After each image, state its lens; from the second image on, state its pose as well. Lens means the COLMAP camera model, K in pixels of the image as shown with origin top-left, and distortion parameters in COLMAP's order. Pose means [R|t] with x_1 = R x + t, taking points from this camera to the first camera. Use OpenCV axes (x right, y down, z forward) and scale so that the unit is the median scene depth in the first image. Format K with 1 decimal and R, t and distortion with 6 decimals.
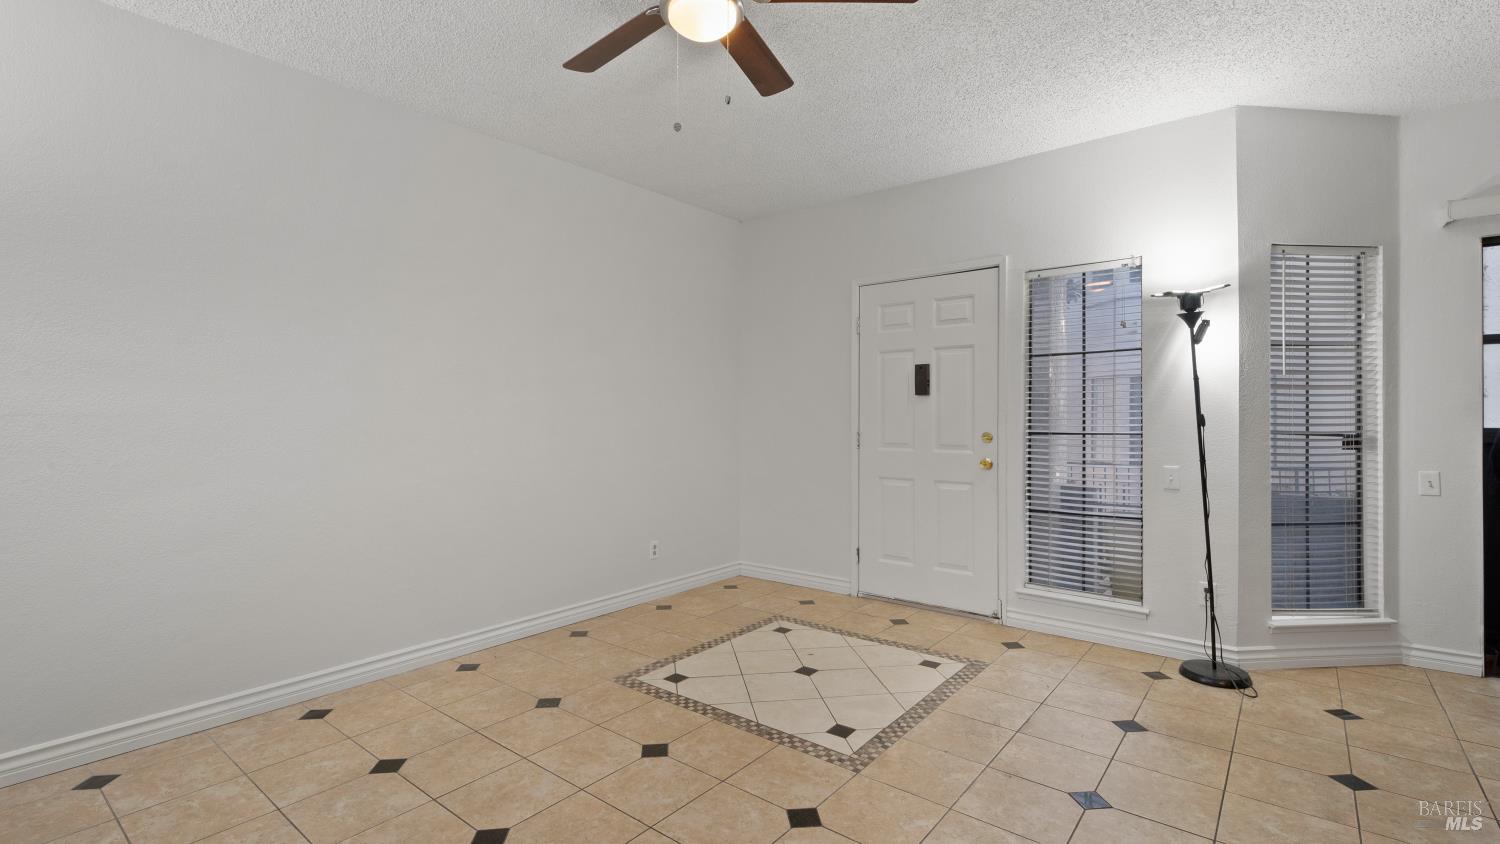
lens RADIAL K [[675.5, 0, 744.3], [0, 675.5, 411.4], [0, 0, 1]] dist [0.019551, -0.009984]
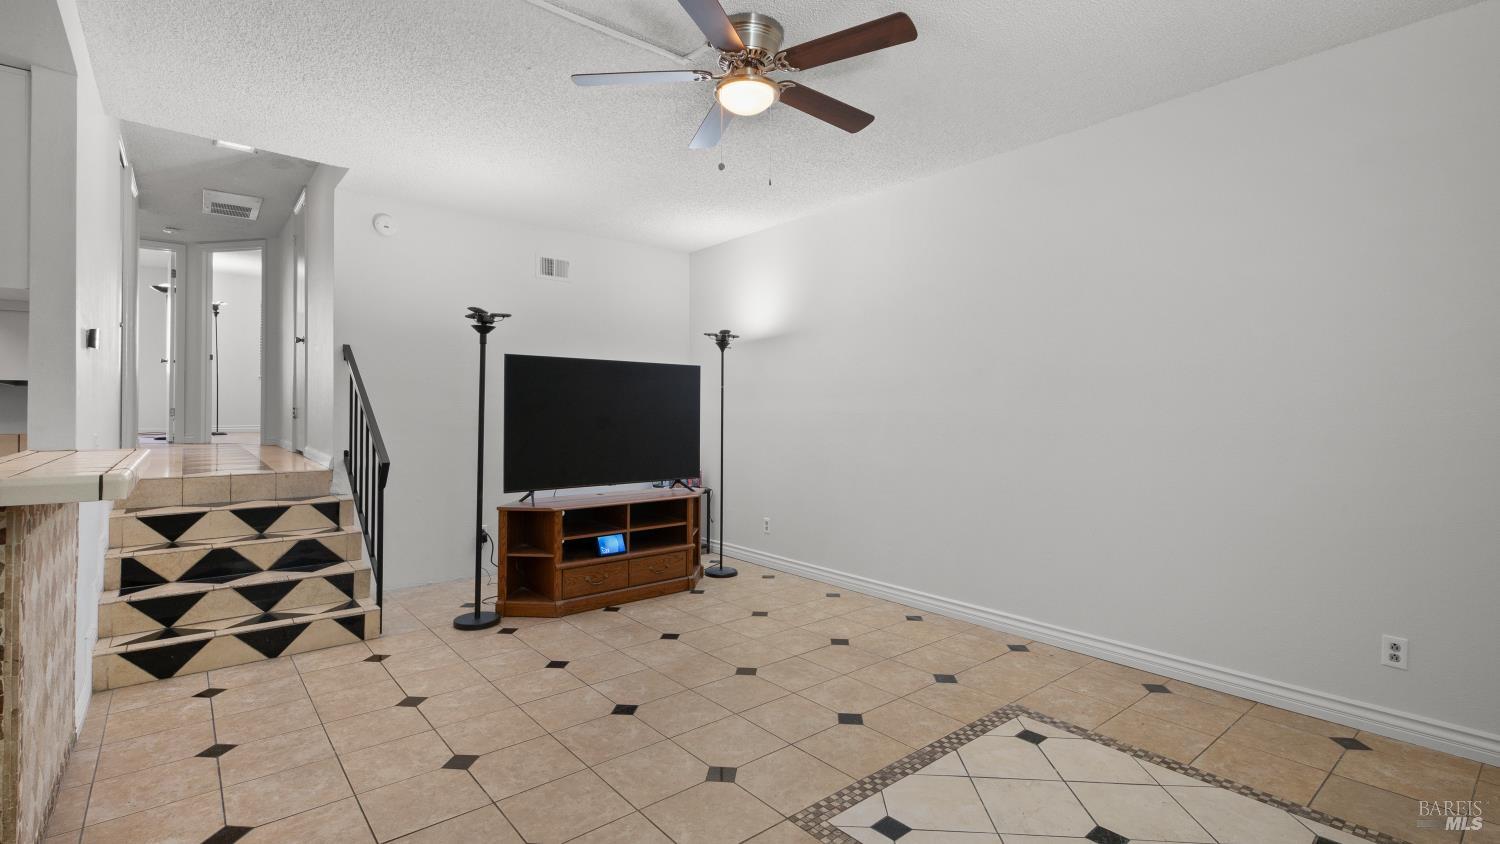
lens RADIAL K [[675.5, 0, 744.3], [0, 675.5, 411.4], [0, 0, 1]] dist [0.019551, -0.009984]
pose [[-0.191563, 0.000303, -0.981480, 0.835788], [0.003317, 0.999994, -0.000339, 0.000413], [0.981475, -0.003320, -0.191563, 0.888372]]
